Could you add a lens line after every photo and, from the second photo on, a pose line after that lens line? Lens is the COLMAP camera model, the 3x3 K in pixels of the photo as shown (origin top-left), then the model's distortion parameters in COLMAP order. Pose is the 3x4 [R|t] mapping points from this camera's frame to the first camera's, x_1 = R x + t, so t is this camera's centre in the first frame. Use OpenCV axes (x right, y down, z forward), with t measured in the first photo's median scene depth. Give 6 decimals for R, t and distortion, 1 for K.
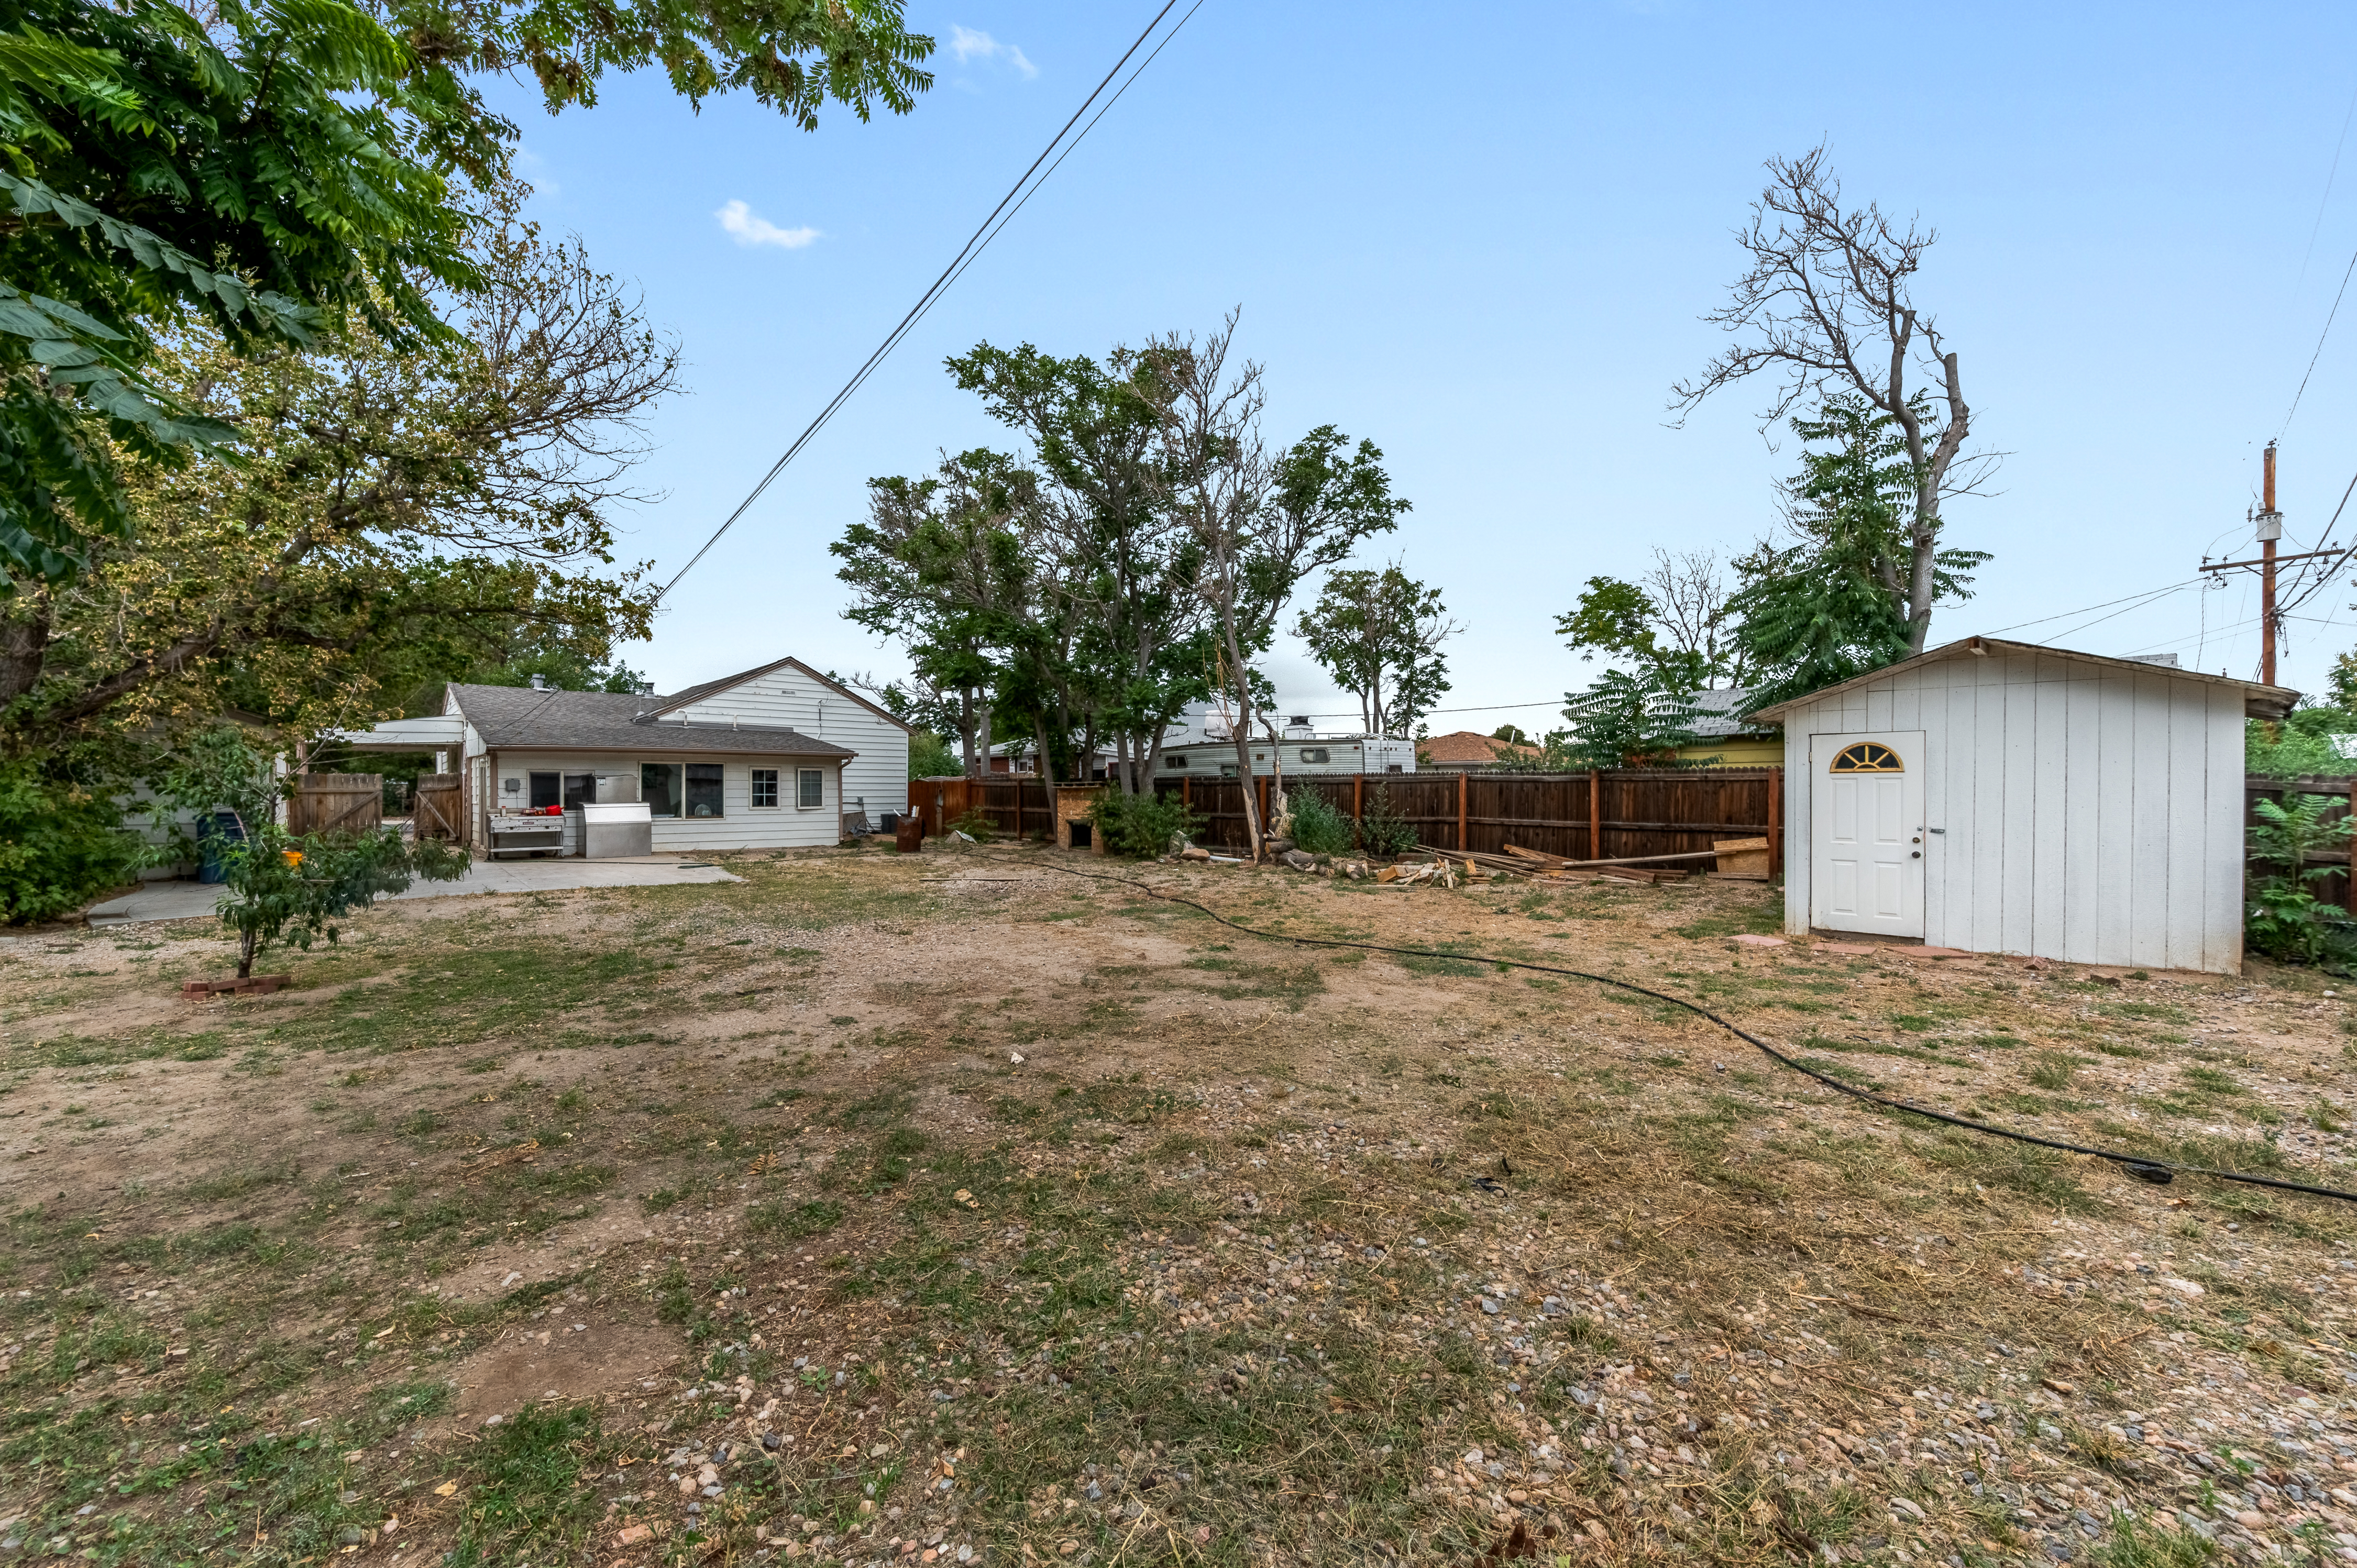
lens RADIAL K [[948.8, 0, 1177.8], [0, 948.8, 795.1], [0, 0, 1]] dist [-0.000697, -0.000452]
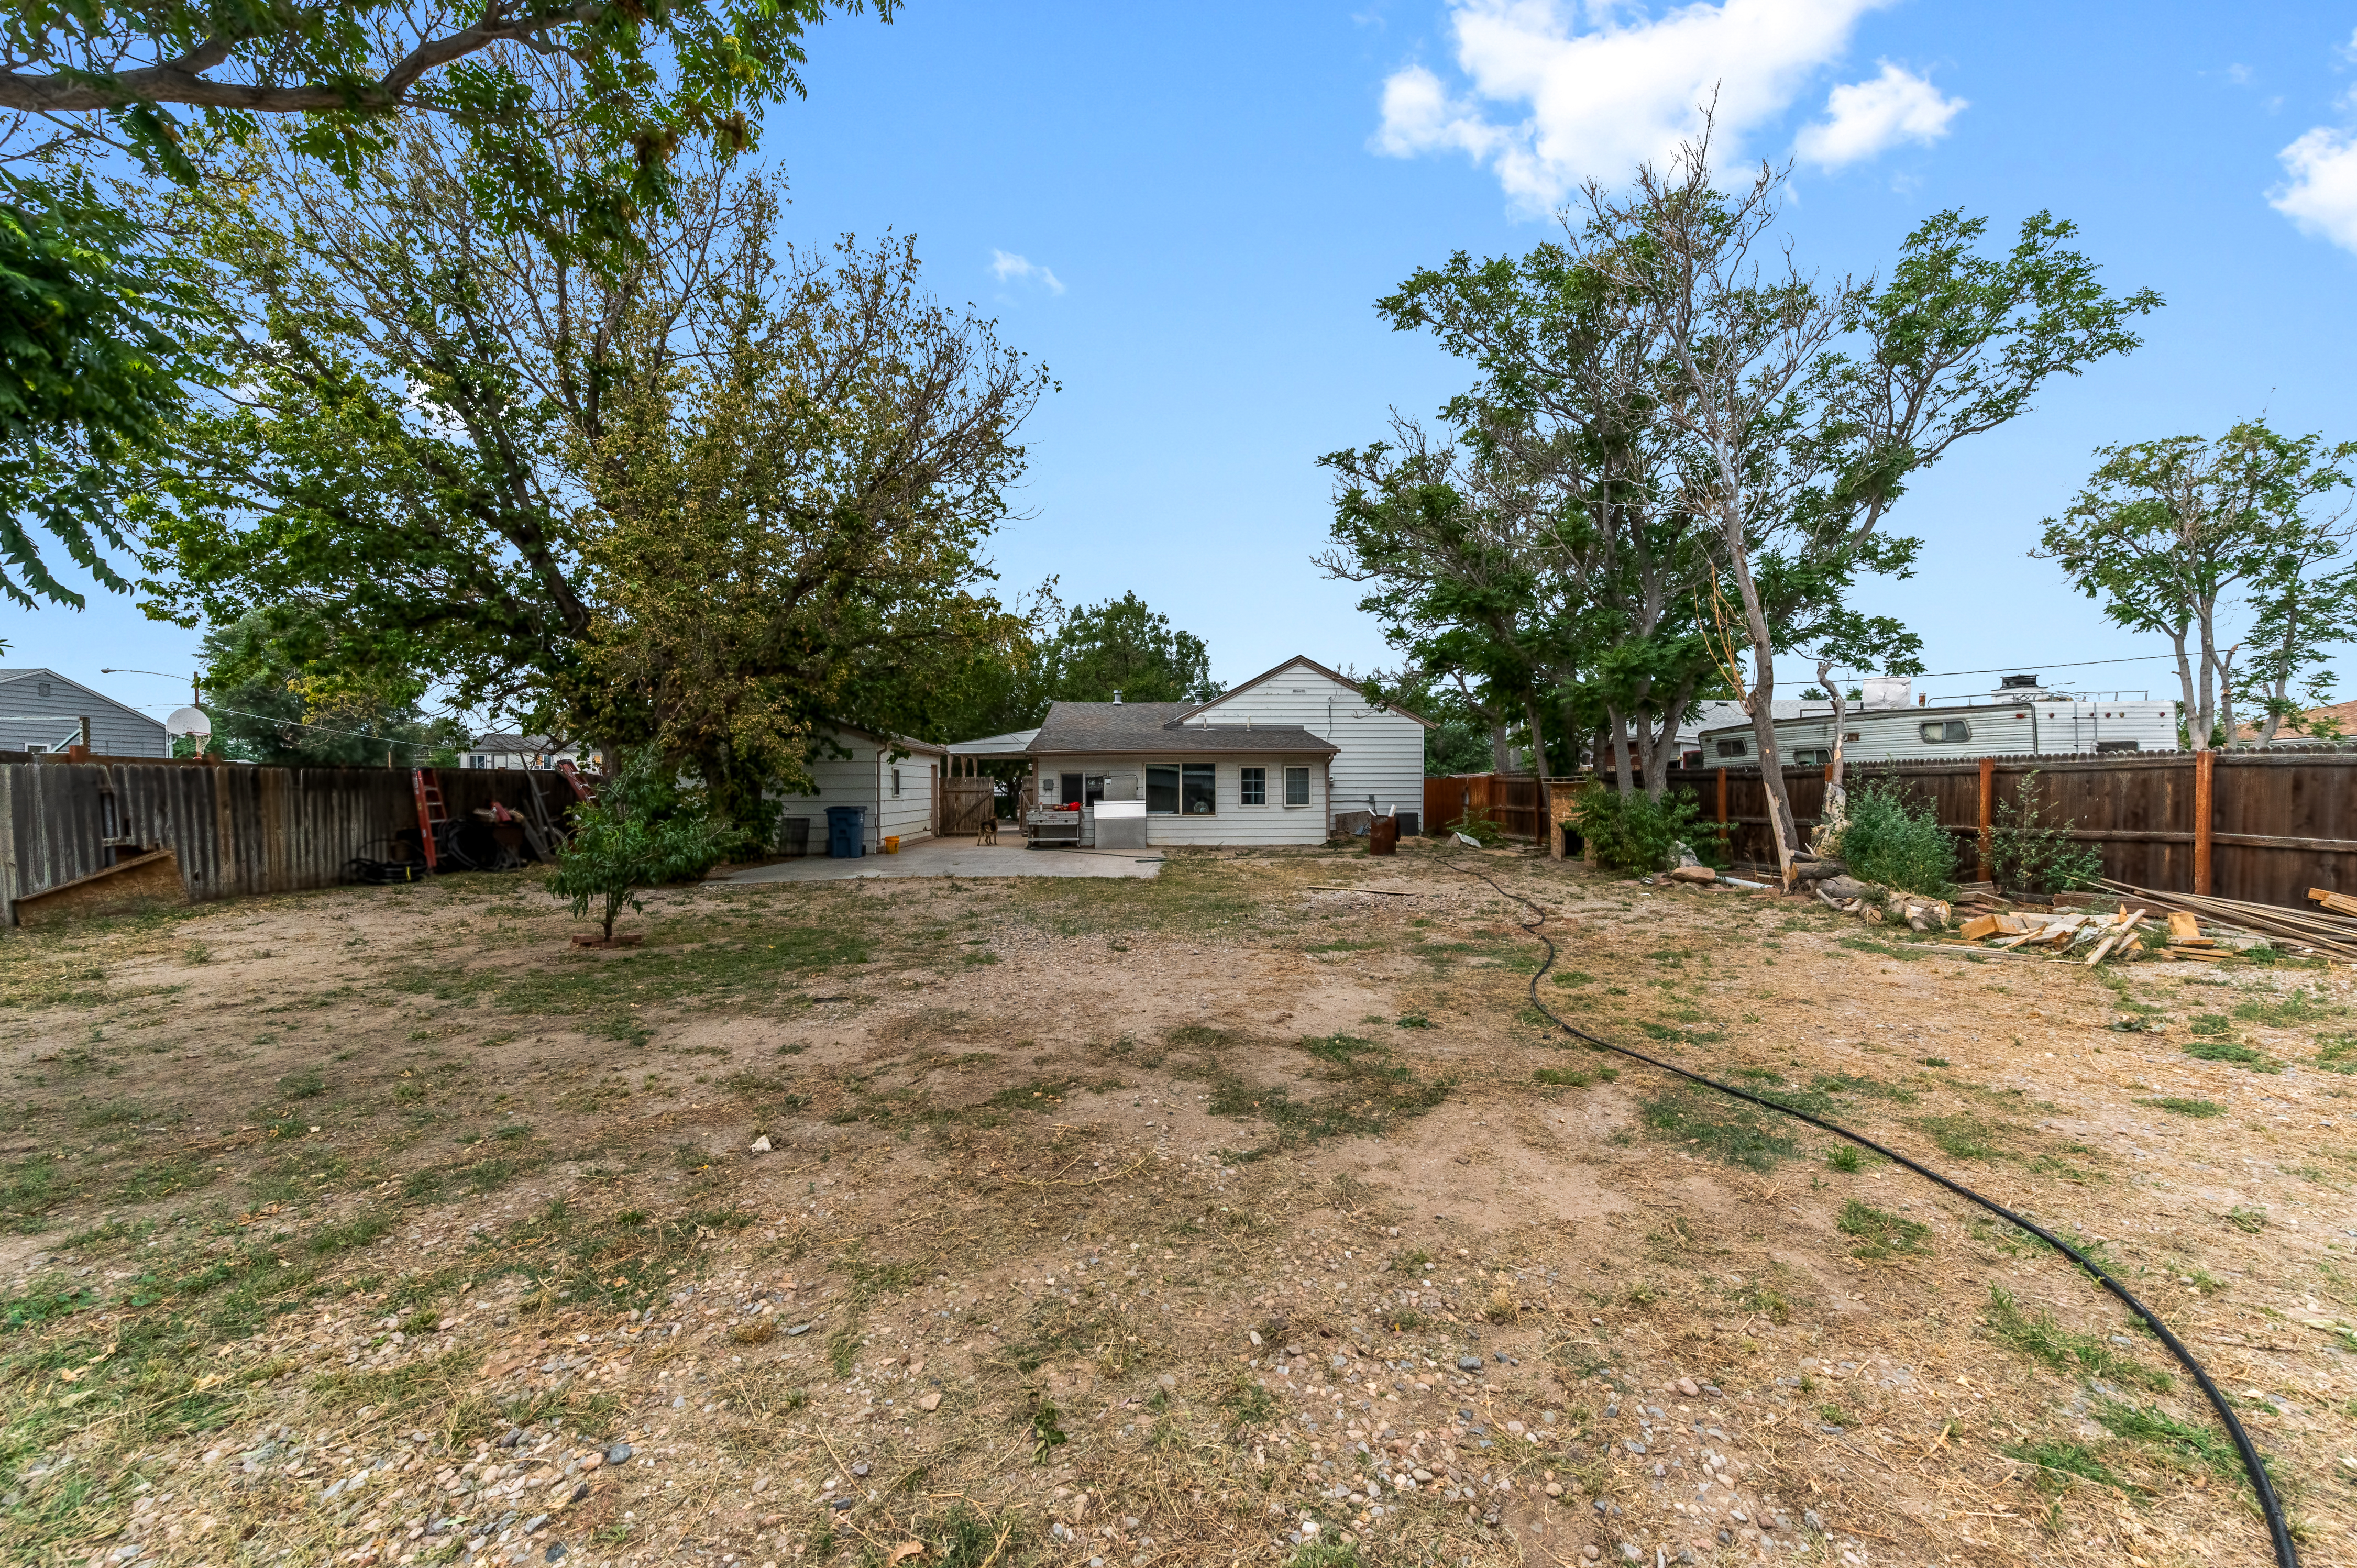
lens RADIAL K [[948.8, 0, 1177.8], [0, 948.8, 795.1], [0, 0, 1]] dist [-0.000697, -0.000452]
pose [[0.775520, 0.000485, -0.631322, 0.144684], [0.001134, 0.999997, 0.002162, -0.000086], [0.631322, -0.002393, 0.775517, 0.162047]]
